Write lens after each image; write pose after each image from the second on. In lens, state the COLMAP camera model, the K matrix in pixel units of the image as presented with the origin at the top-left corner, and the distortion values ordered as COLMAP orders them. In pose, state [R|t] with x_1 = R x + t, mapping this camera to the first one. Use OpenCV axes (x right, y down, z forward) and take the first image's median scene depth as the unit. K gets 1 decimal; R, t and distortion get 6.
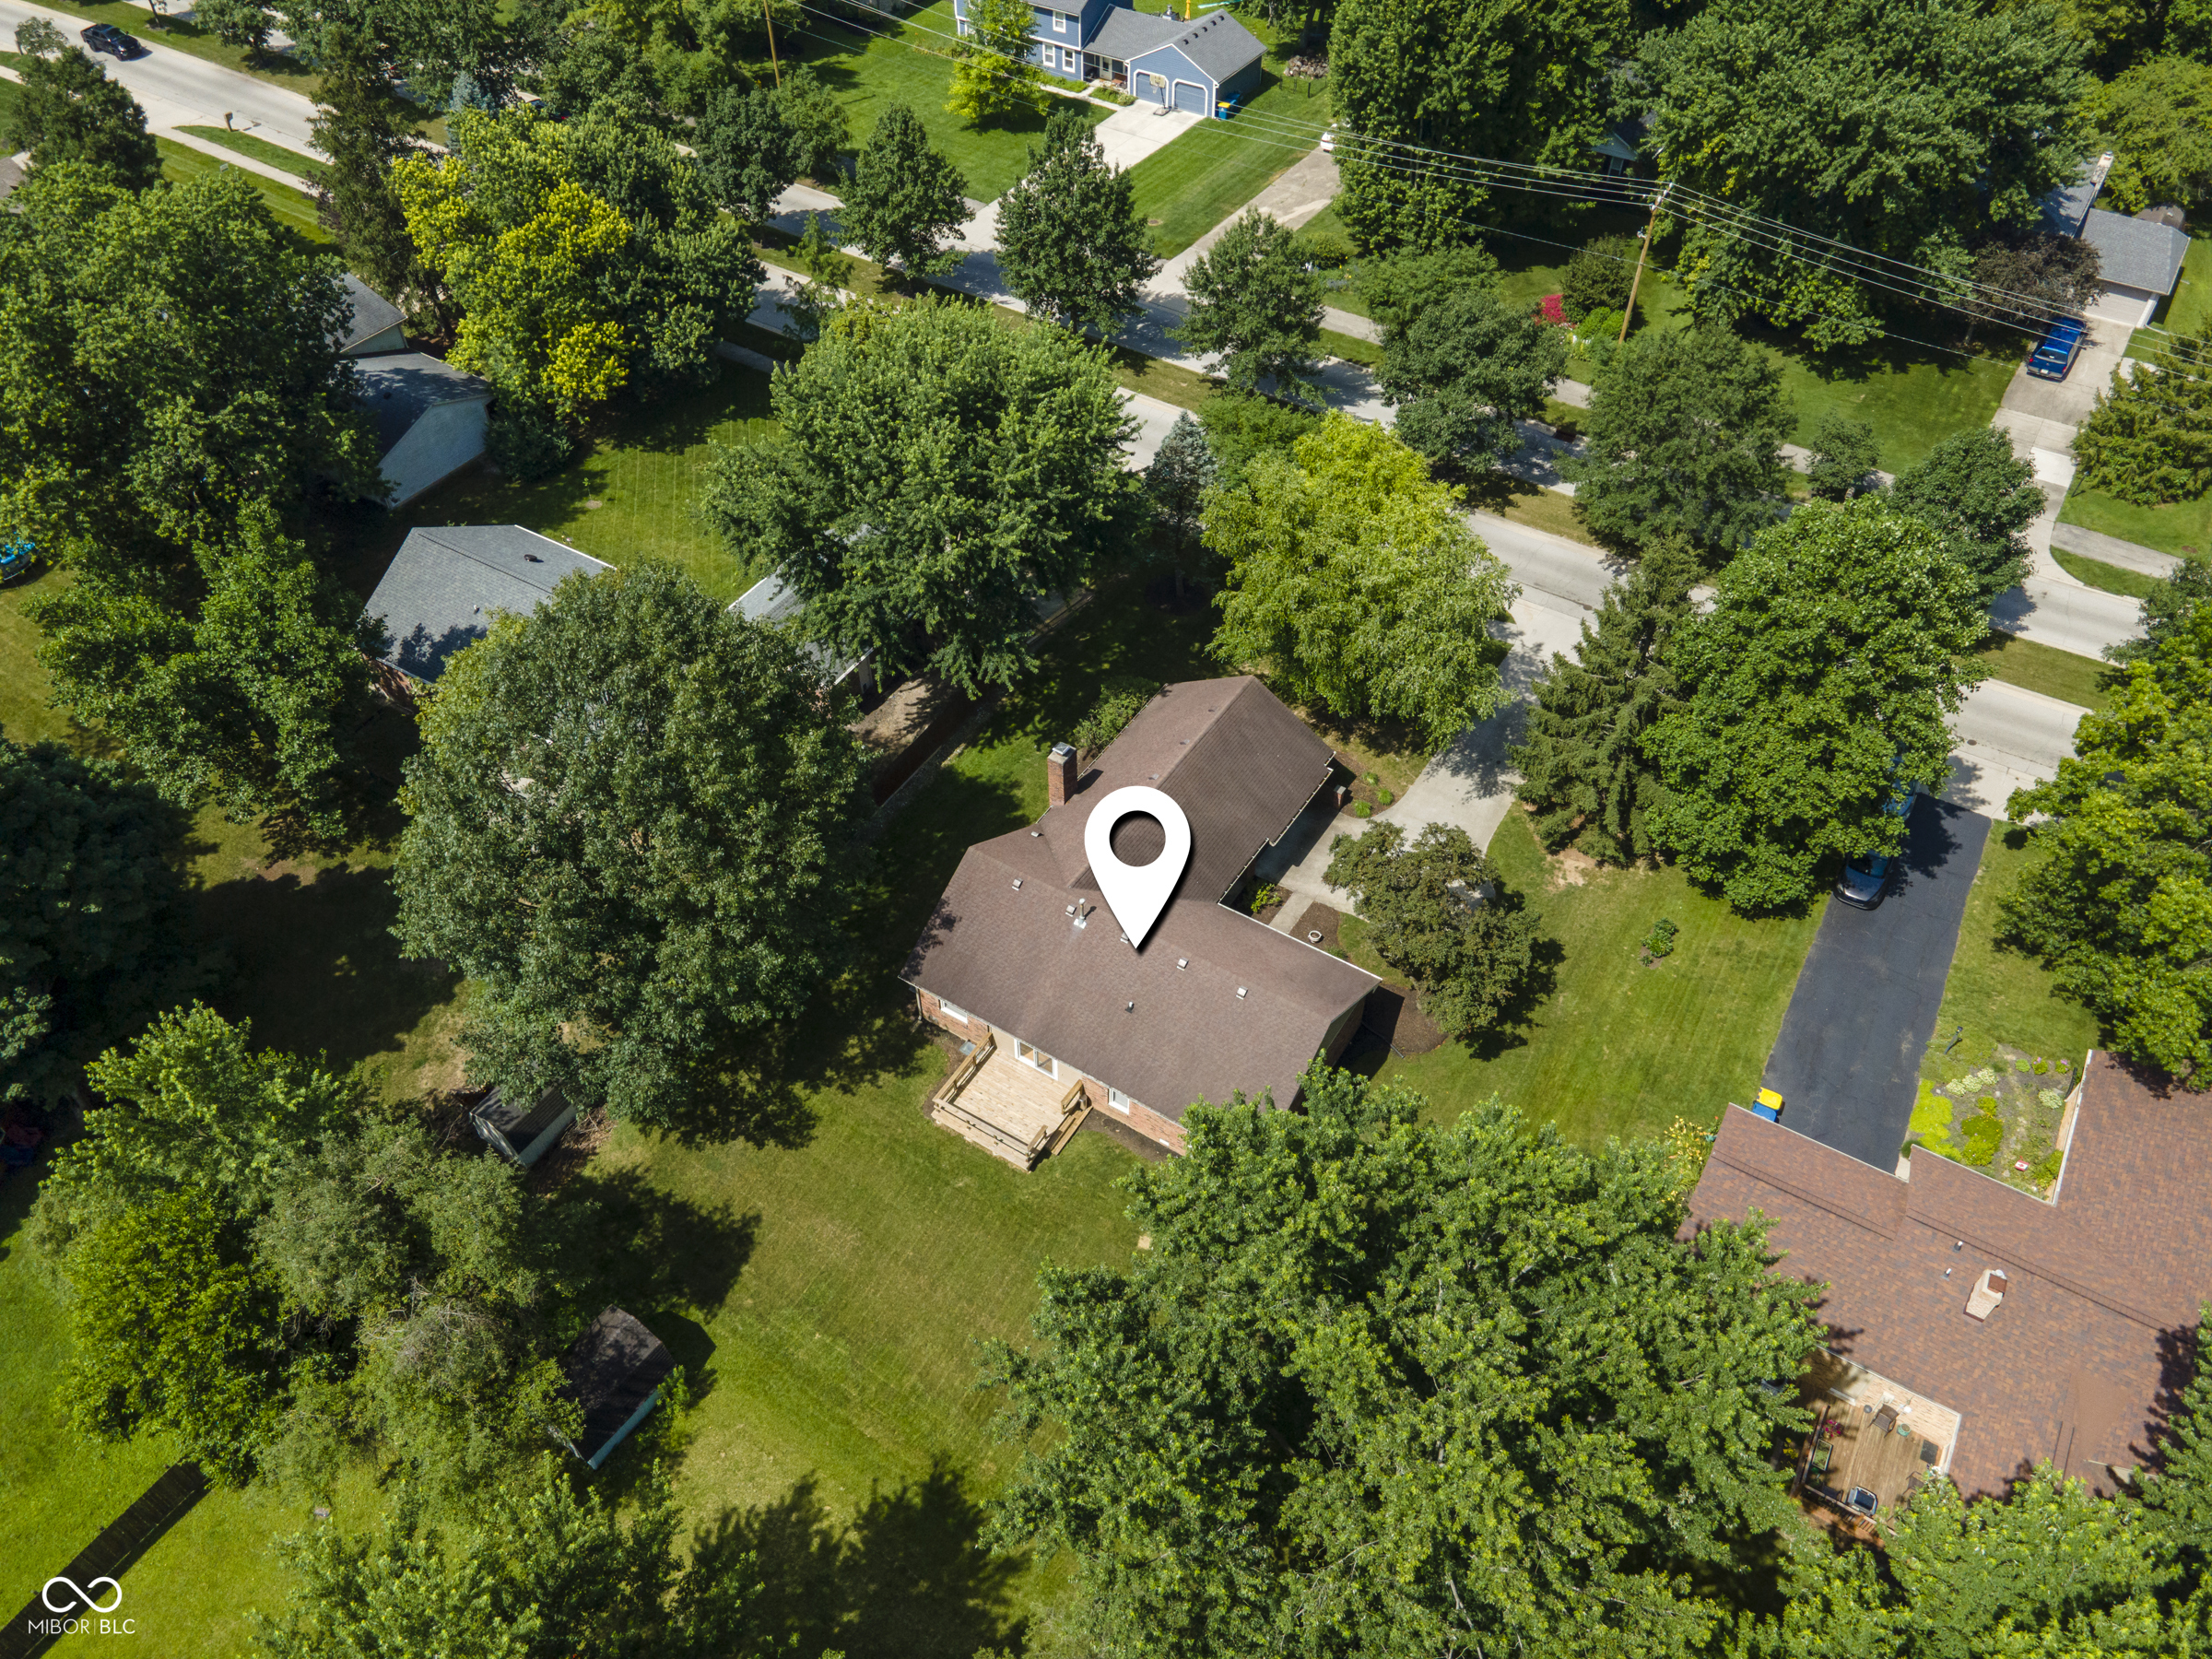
lens RADIAL K [[1617.4, 0, 1113.8], [0, 1617.4, 836.8], [0, 0, 1]] dist [0.057440, 0.003048]
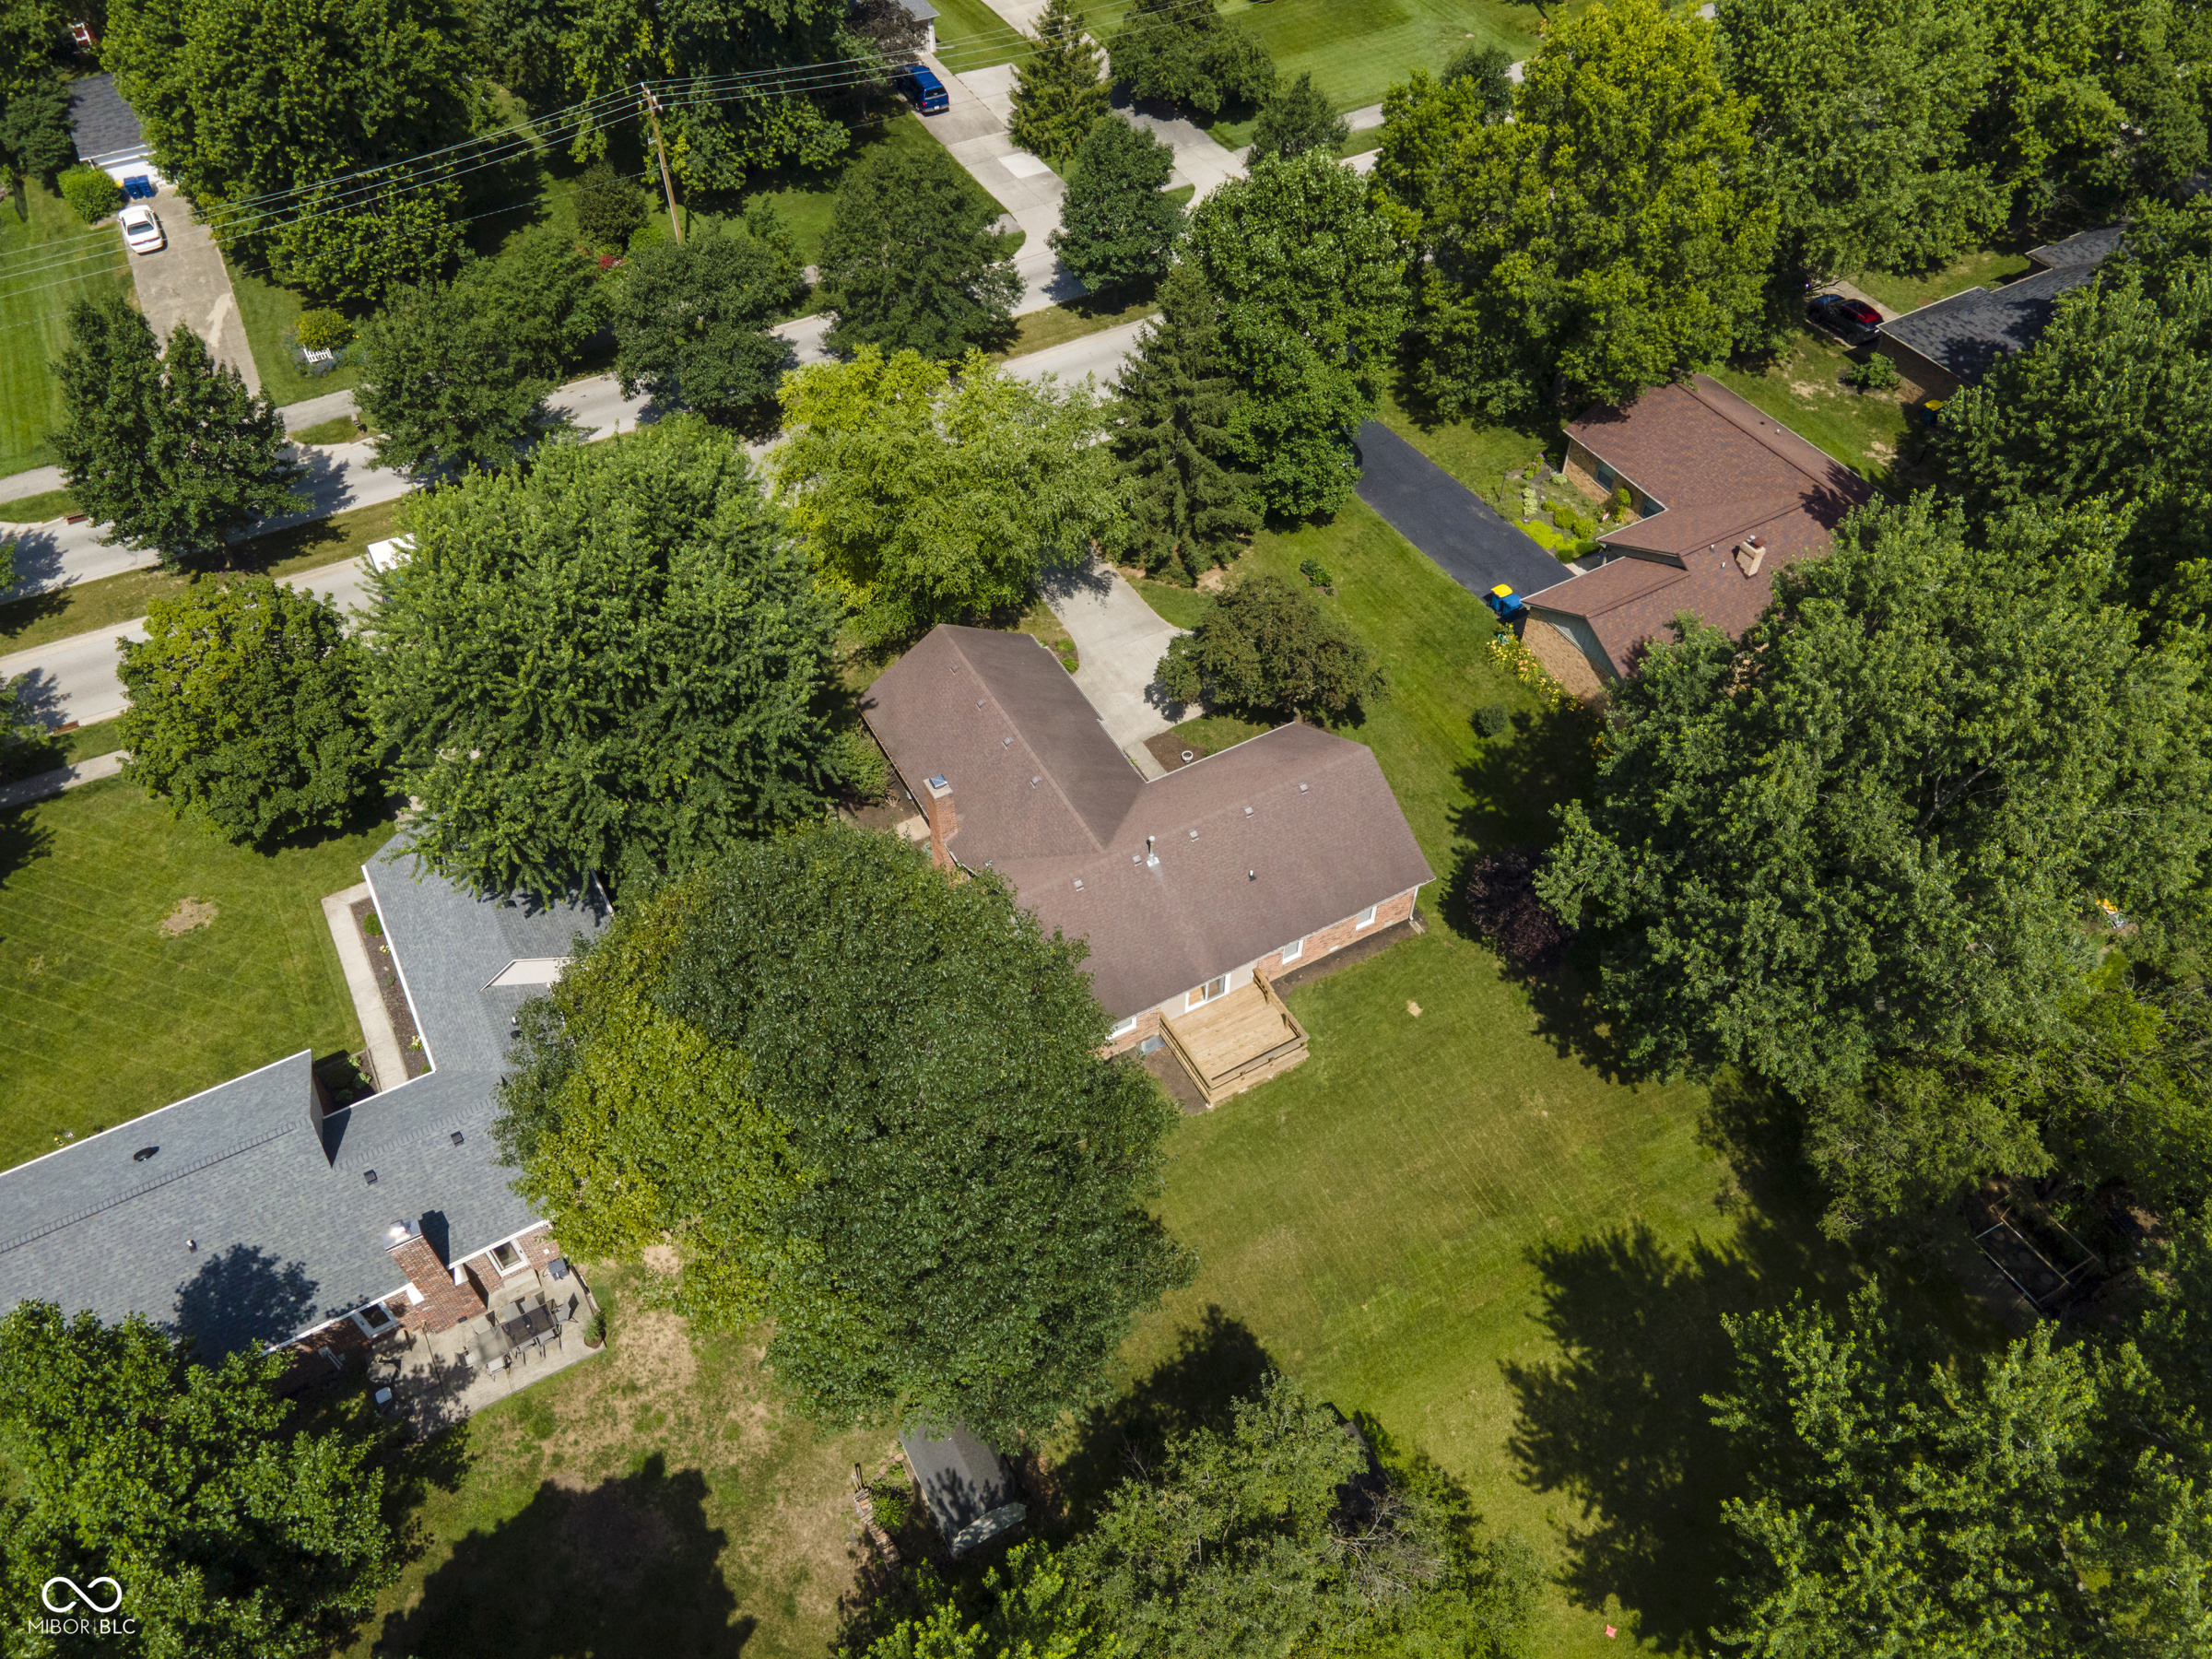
lens RADIAL K [[1598.8, 0, 1106.0], [0, 1598.8, 829.5], [0, 0, 1]] dist [0.052316, 0.007987]
pose [[0.488556, -0.660650, 0.569960, -0.562581], [0.639696, 0.715442, 0.280948, -0.246661], [-0.593382, 0.227342, 0.772149, 0.250845]]
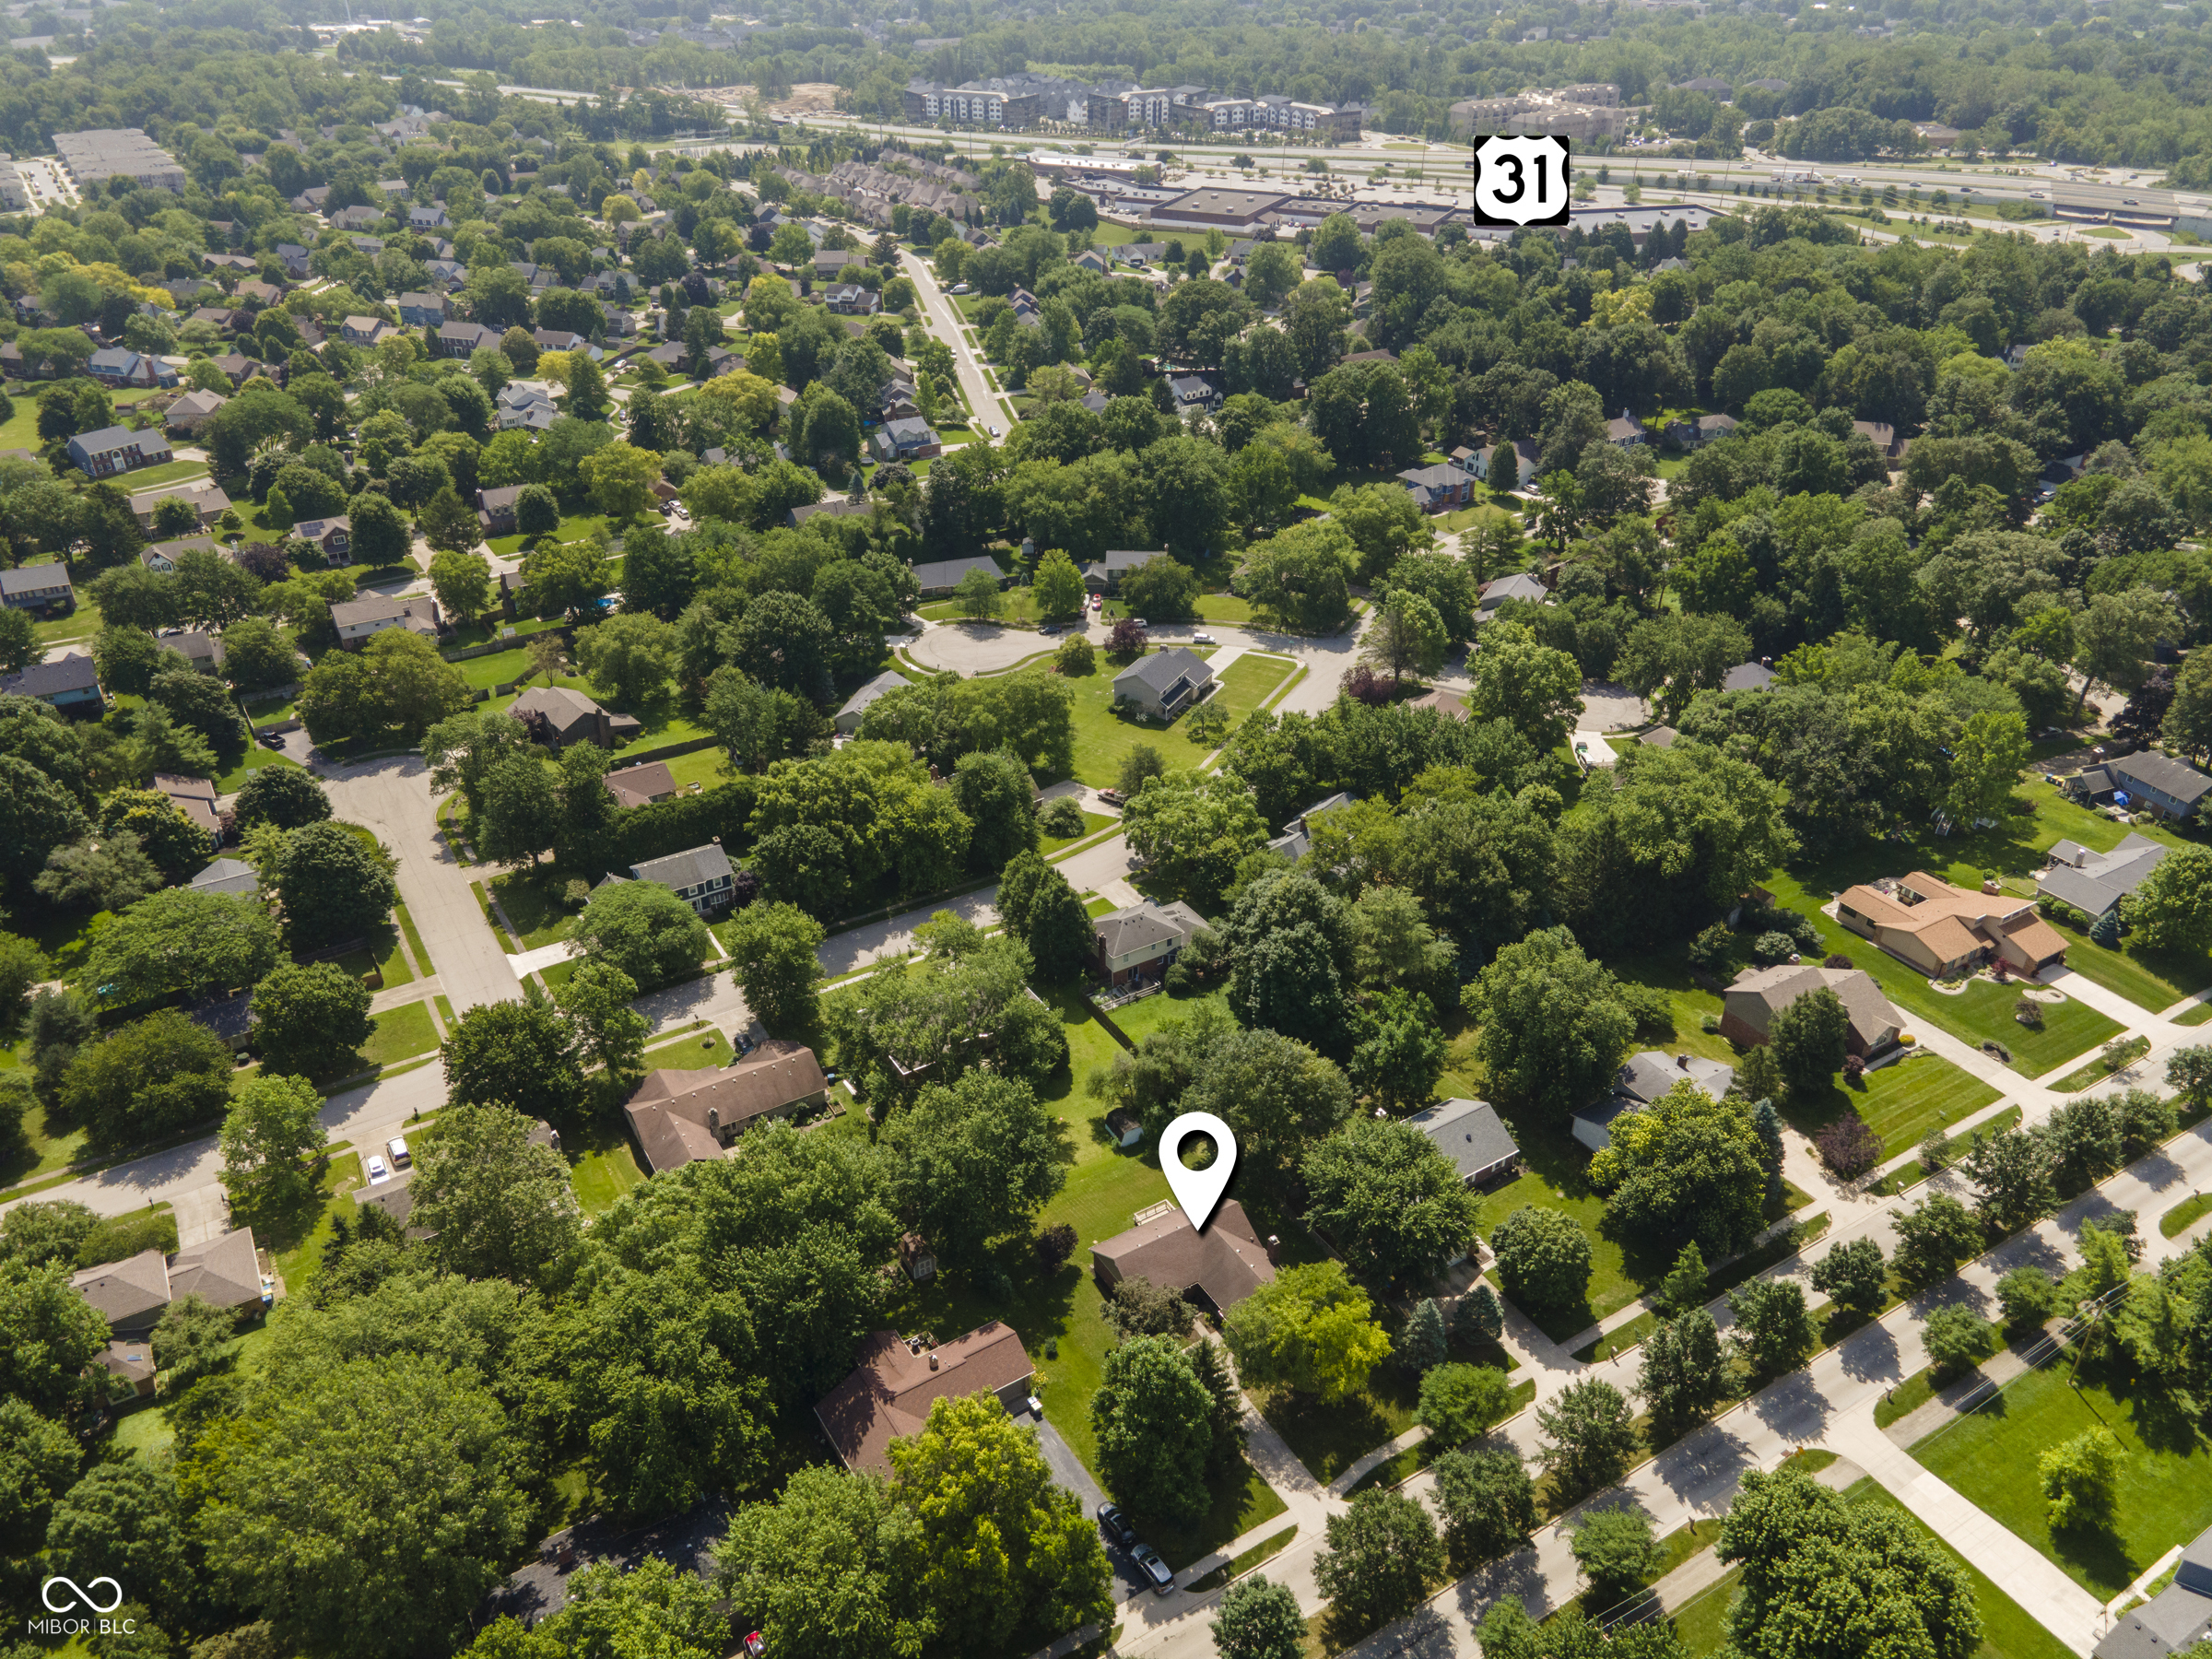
lens RADIAL K [[1609.5, 0, 1106.0], [0, 1609.5, 829.5], [0, 0, 1]] dist [0.041358, -0.001045]
pose [[-0.440926, 0.453361, -0.774628, 1.852811], [-0.649748, 0.434179, 0.623952, -1.838326], [0.619202, 0.778430, 0.103130, 0.091882]]
